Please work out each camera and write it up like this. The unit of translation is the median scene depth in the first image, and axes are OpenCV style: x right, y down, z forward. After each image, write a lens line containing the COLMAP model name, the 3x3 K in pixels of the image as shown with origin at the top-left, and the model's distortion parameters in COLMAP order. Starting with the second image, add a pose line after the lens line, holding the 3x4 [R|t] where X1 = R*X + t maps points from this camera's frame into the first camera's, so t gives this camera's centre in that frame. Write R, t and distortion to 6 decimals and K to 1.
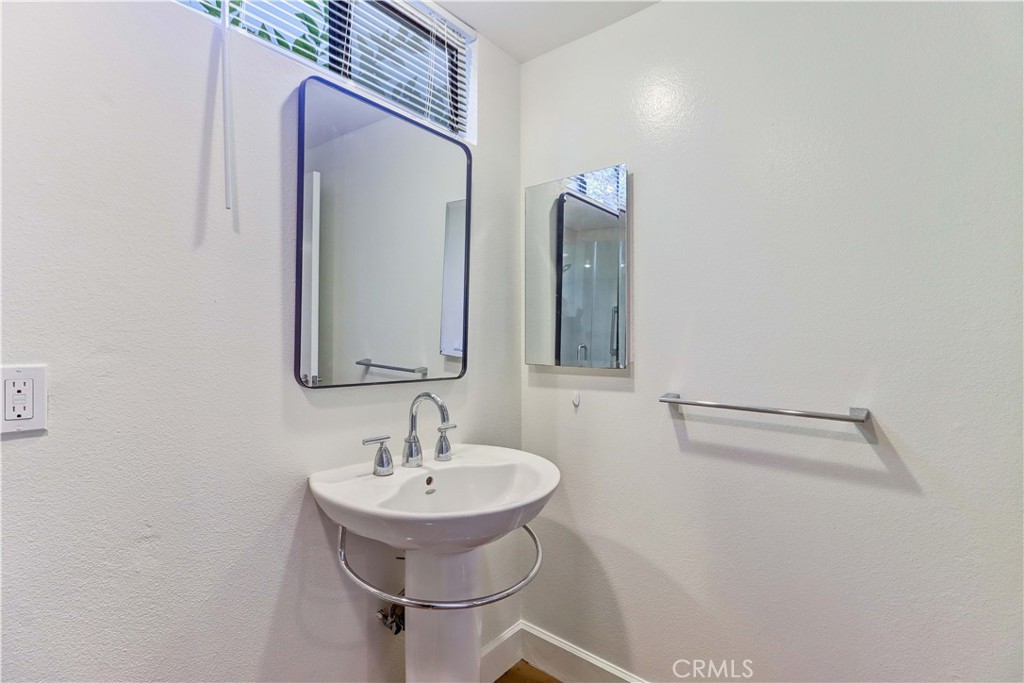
lens RADIAL K [[469.3, 0, 511.7], [0, 469.3, 339.4], [0, 0, 1]] dist [0.016125, -0.001852]
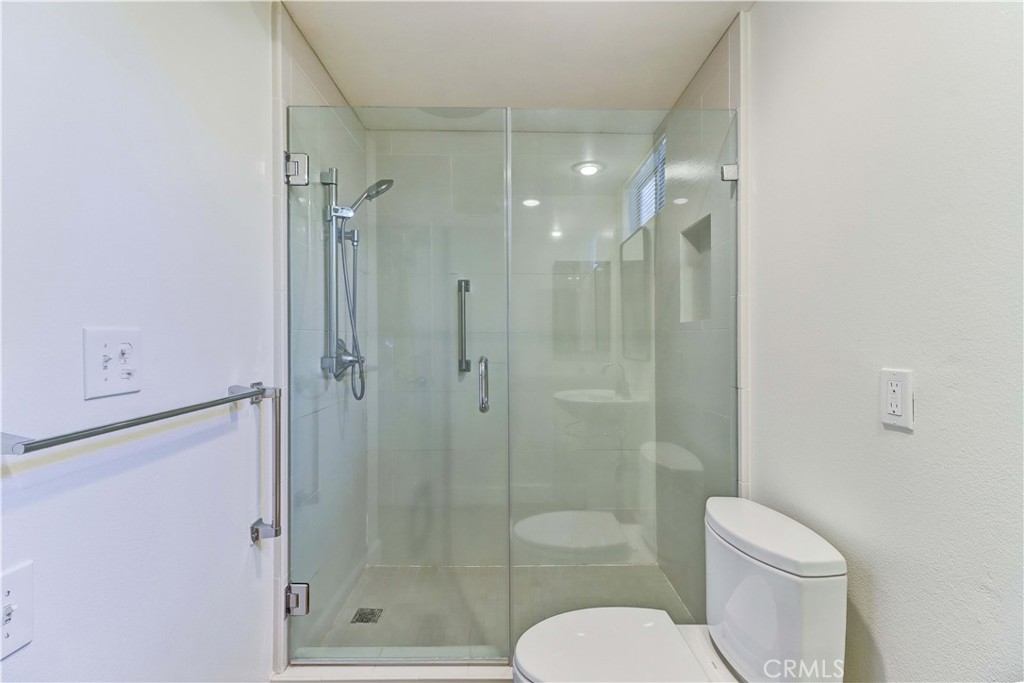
lens RADIAL K [[469.3, 0, 510.9], [0, 469.3, 343.4], [0, 0, 1]] dist [0.016125, -0.001852]
pose [[-0.757550, -0.004597, -0.652762, 0.462783], [-0.005283, 0.999986, -0.000910, -0.004794], [0.652756, 0.002759, -0.757563, 1.244885]]
